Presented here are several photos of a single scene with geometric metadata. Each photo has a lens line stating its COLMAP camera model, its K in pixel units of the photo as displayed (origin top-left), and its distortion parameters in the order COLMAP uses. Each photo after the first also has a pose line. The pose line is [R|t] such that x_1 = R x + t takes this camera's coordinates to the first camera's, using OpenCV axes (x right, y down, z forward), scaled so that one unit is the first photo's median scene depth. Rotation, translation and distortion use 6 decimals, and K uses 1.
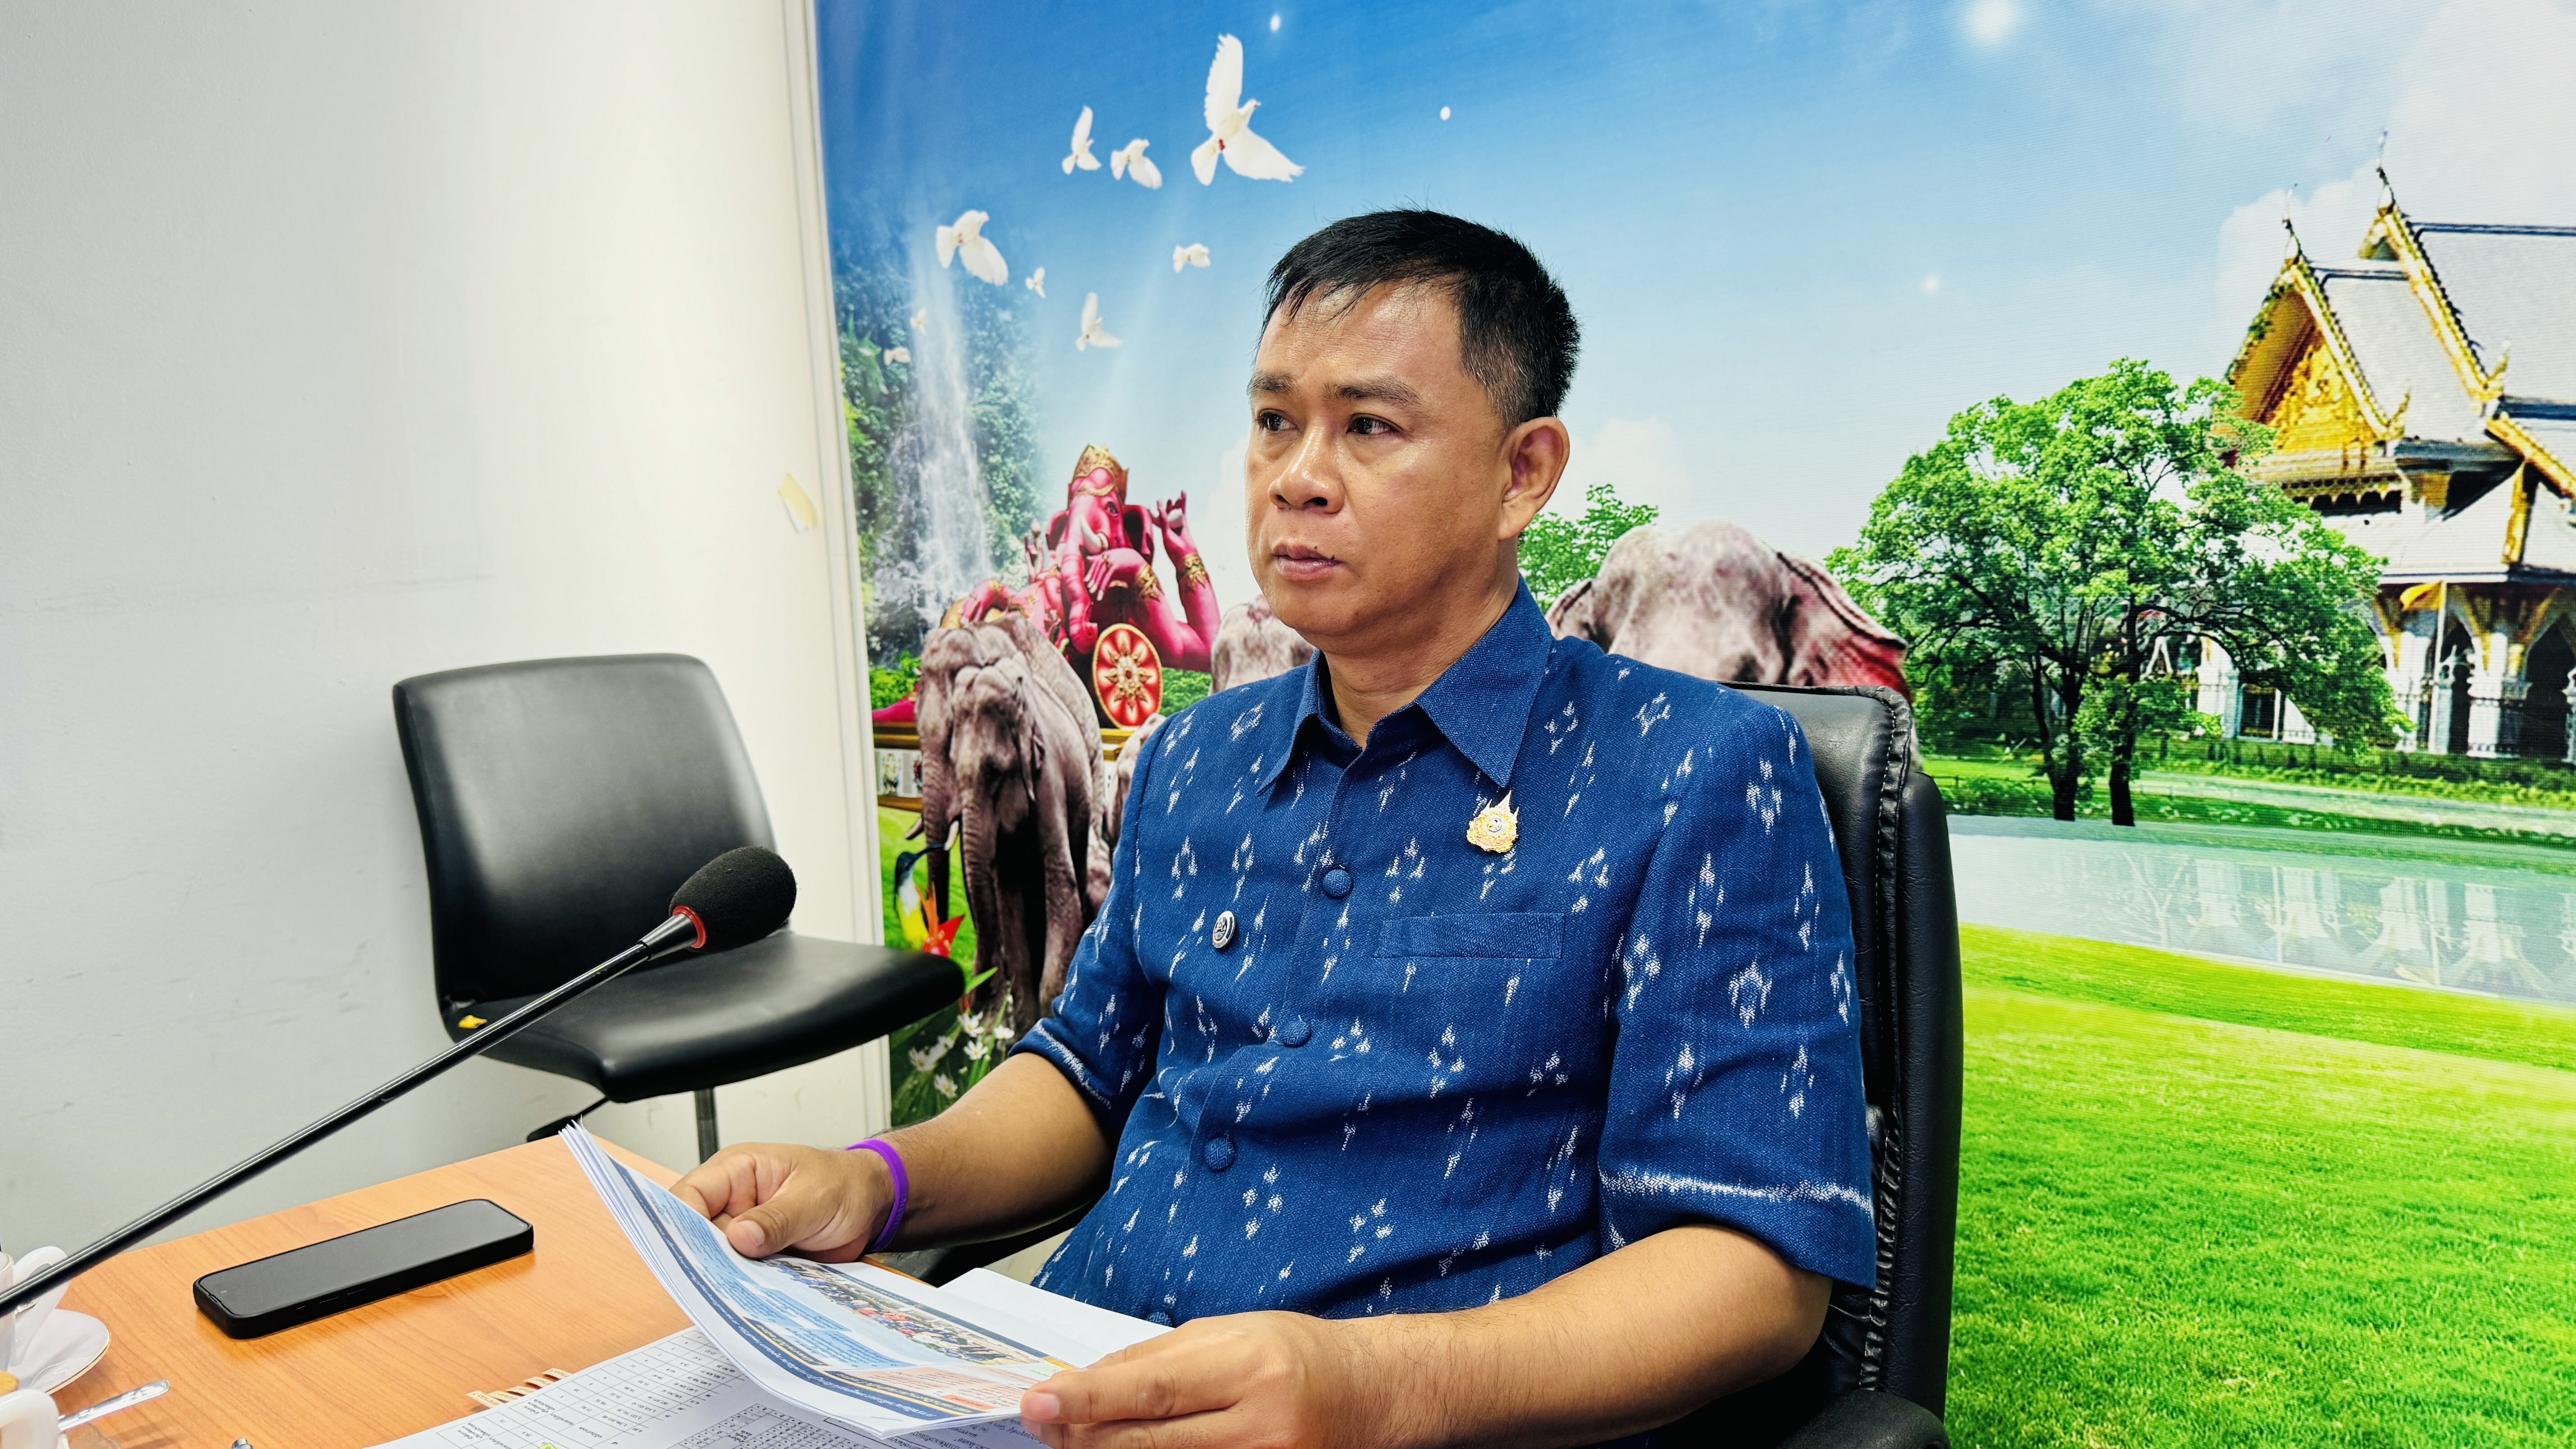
lens RADIAL K [[1792.3, 0, 1318.5], [0, 1792.3, 732.5], [0, 0, 1]] dist [0.086477, -0.104928]
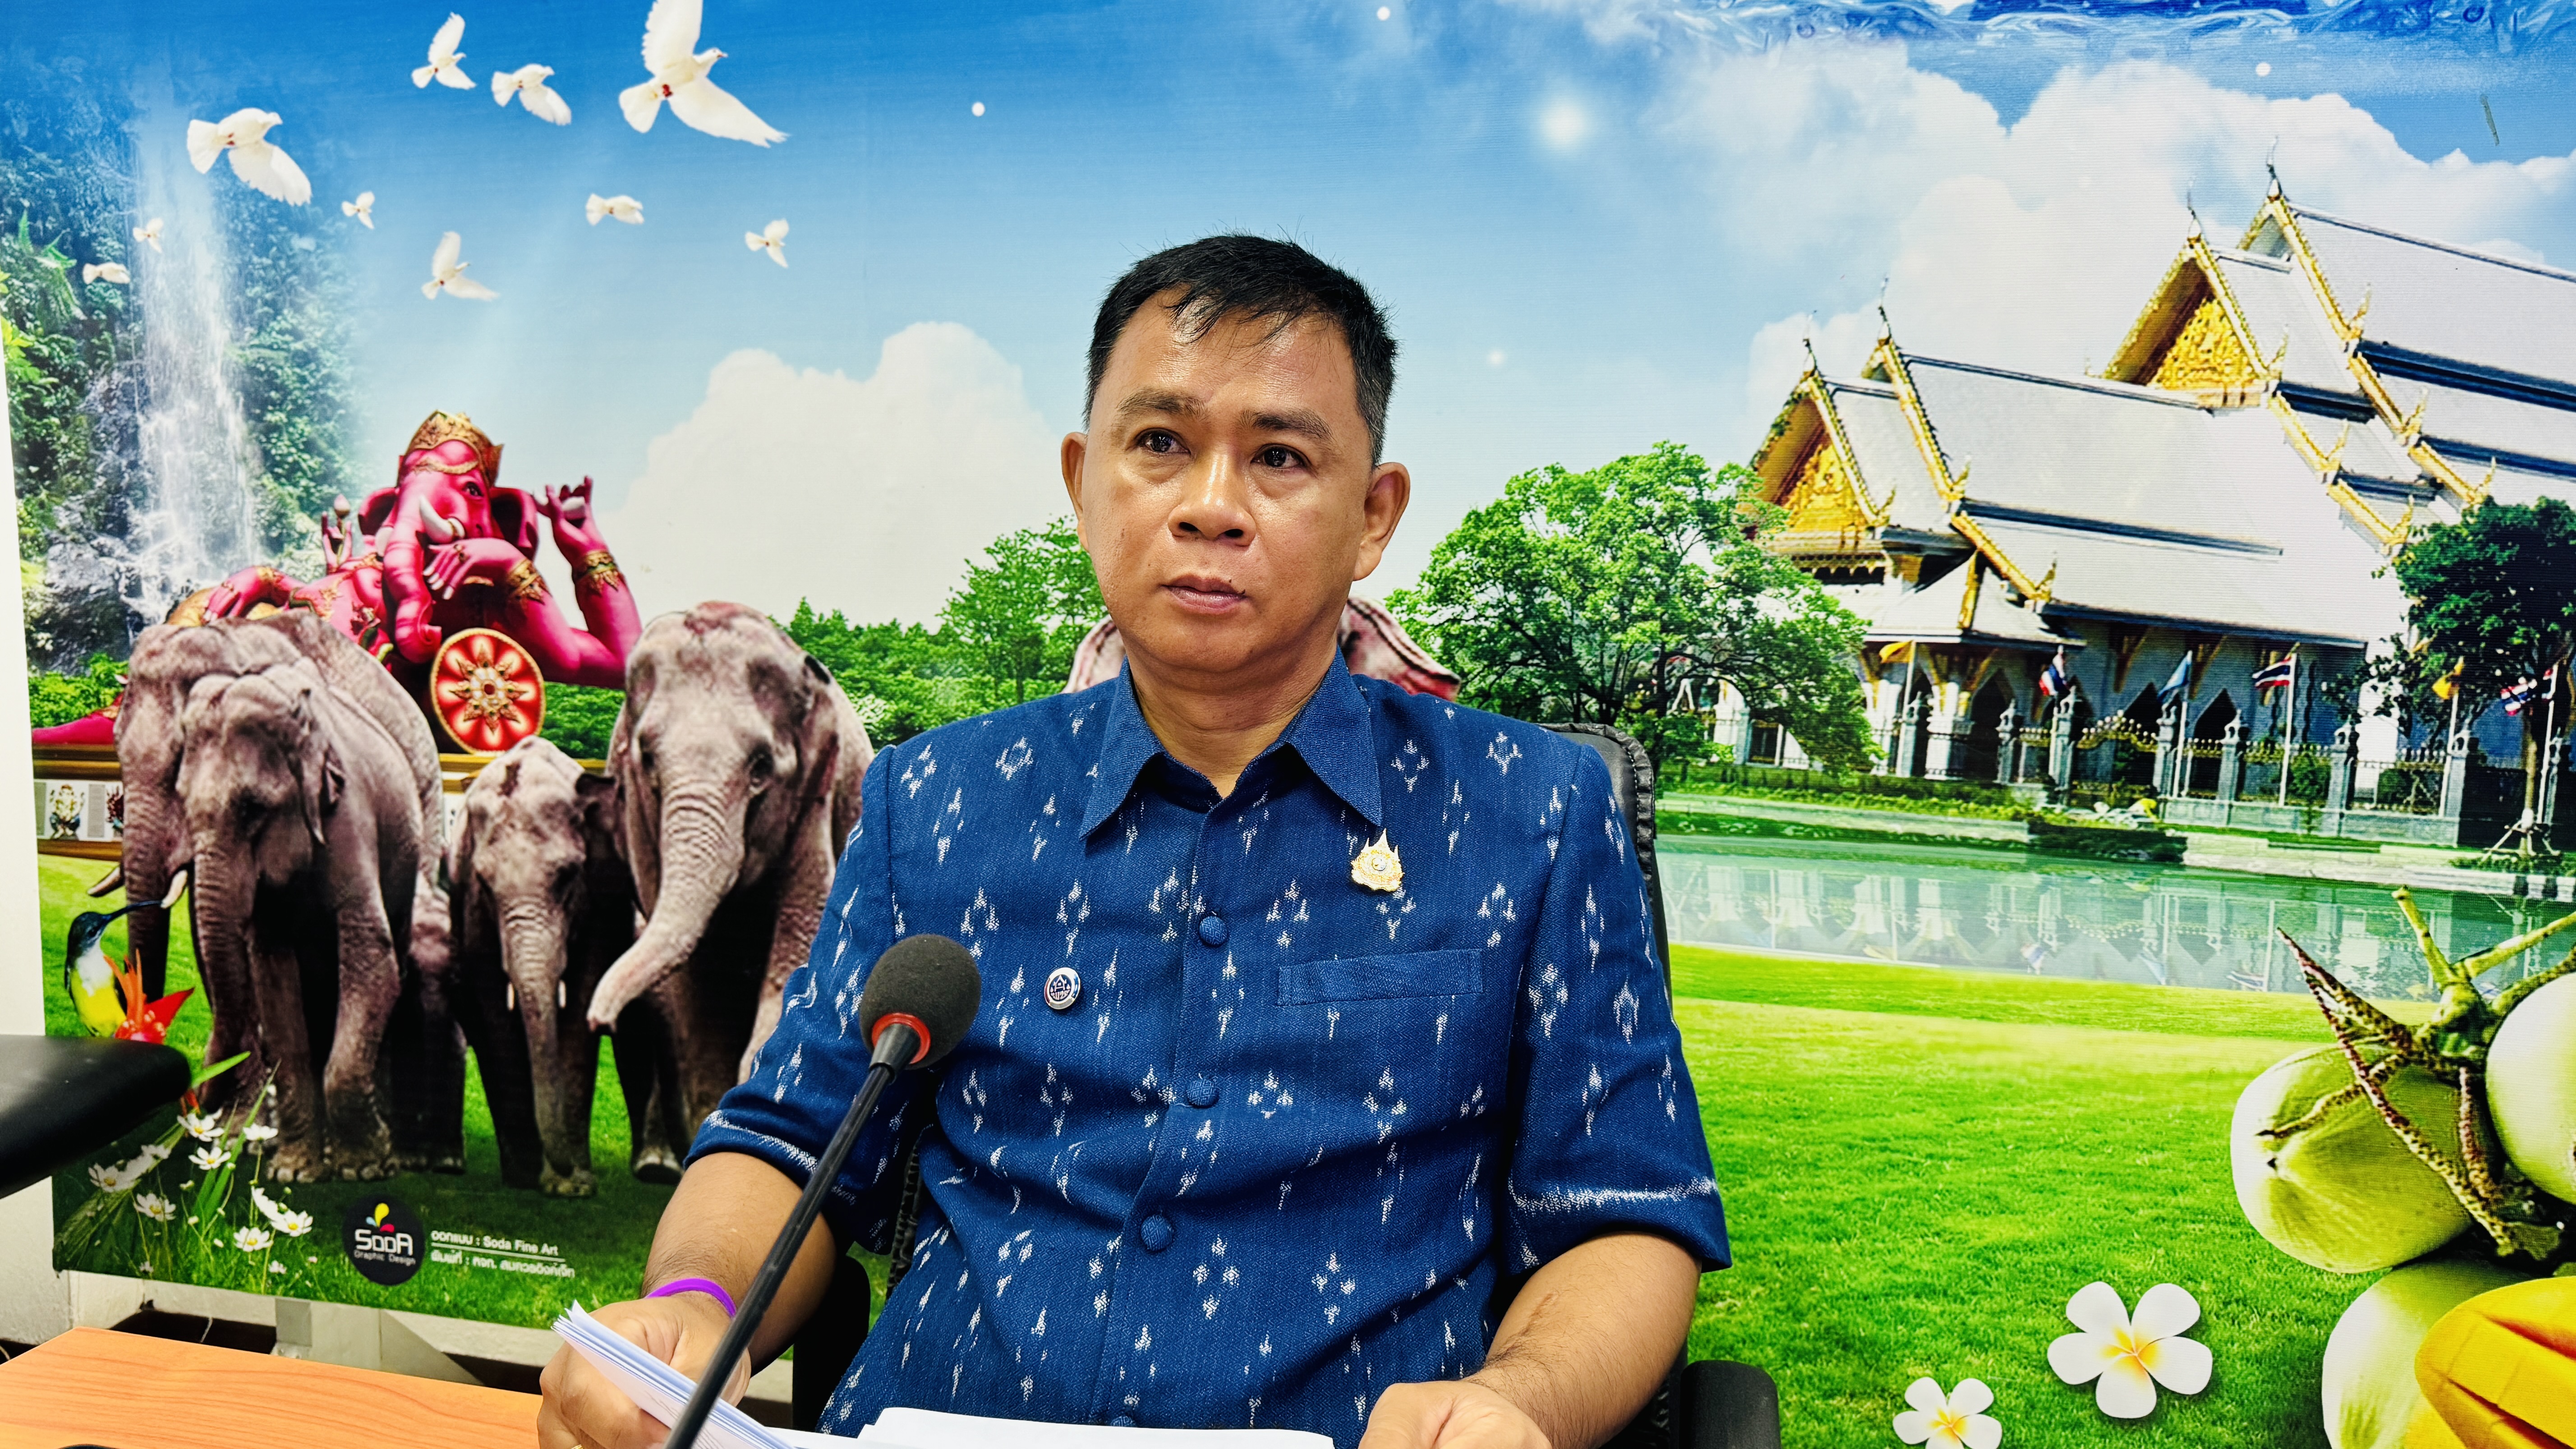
lens RADIAL K [[1792.3, 0, 1289.4], [0, 1792.3, 727.0], [0, 0, 1]] dist [0.086477, -0.104928]
pose [[0.861504, 0.000850, 0.507750, -0.343443], [0.001965, 0.999986, -0.005007, -0.015373], [-0.507747, 0.005311, 0.861490, 0.121827]]
